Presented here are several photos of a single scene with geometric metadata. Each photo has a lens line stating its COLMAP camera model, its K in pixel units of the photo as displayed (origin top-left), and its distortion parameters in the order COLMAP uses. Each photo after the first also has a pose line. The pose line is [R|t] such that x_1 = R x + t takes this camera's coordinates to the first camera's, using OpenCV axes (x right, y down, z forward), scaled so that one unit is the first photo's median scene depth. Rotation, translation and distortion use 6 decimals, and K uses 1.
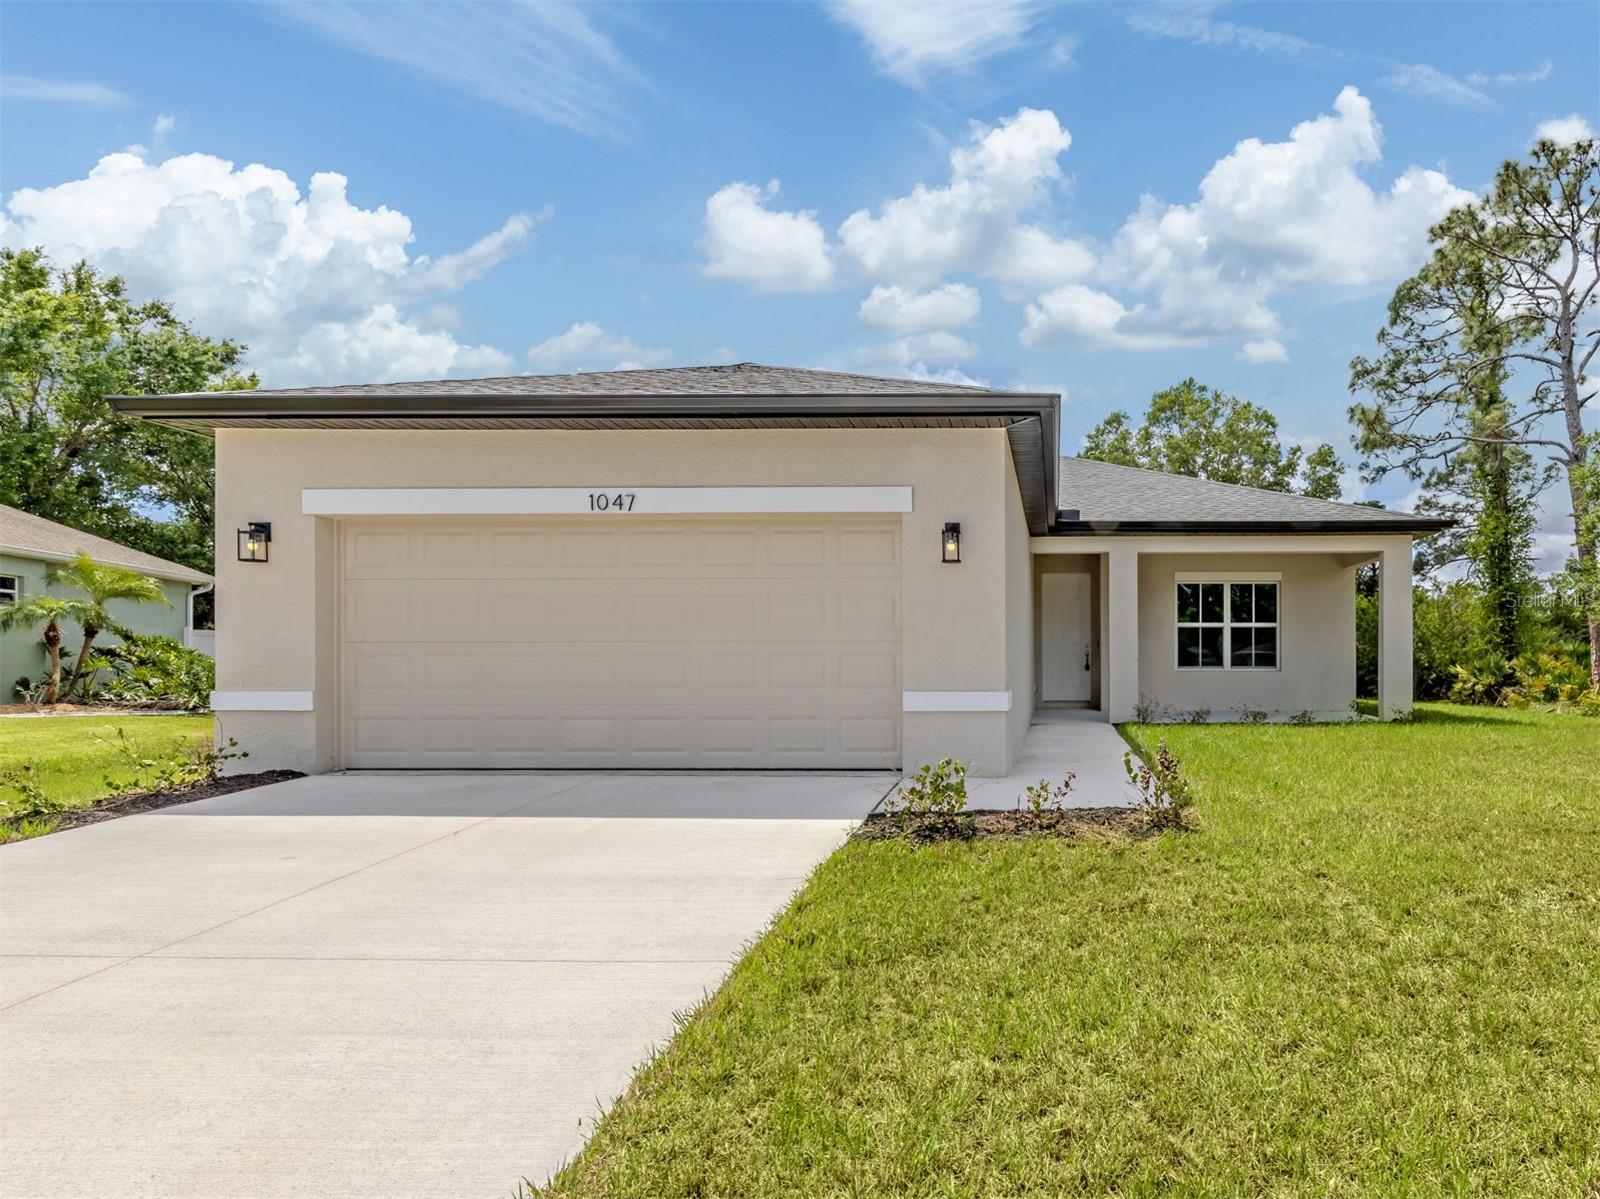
lens RADIAL K [[1330.1, 0, 800.0], [0, 1330.1, 599.5], [0, 0, 1]] dist [-0.007468, -0.002549]
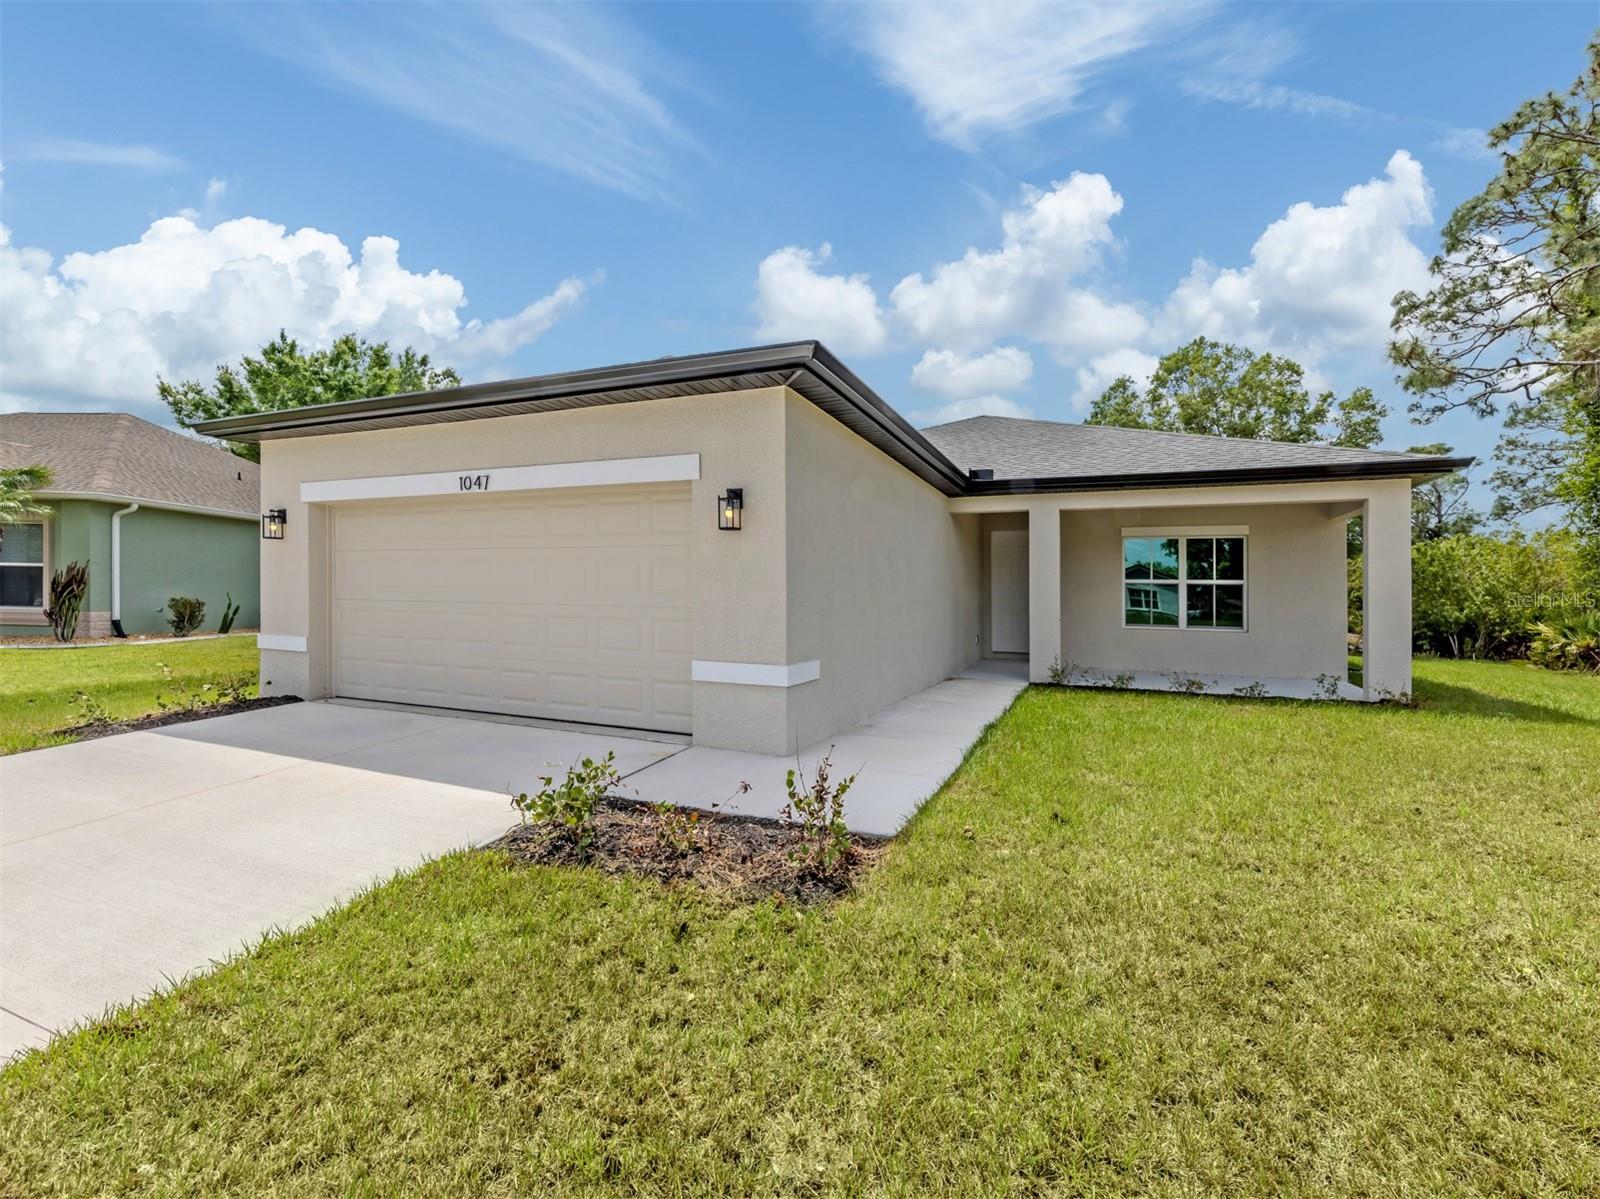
lens RADIAL K [[769.1, 0, 764.5], [0, 769.1, 548.3], [0, 0, 1]] dist [0.002639, -0.001959]
pose [[0.912573, -0.010229, -0.408787, 0.232840], [0.014799, 0.999858, 0.008019, -0.011704], [0.408647, -0.013368, 0.912595, 0.319582]]
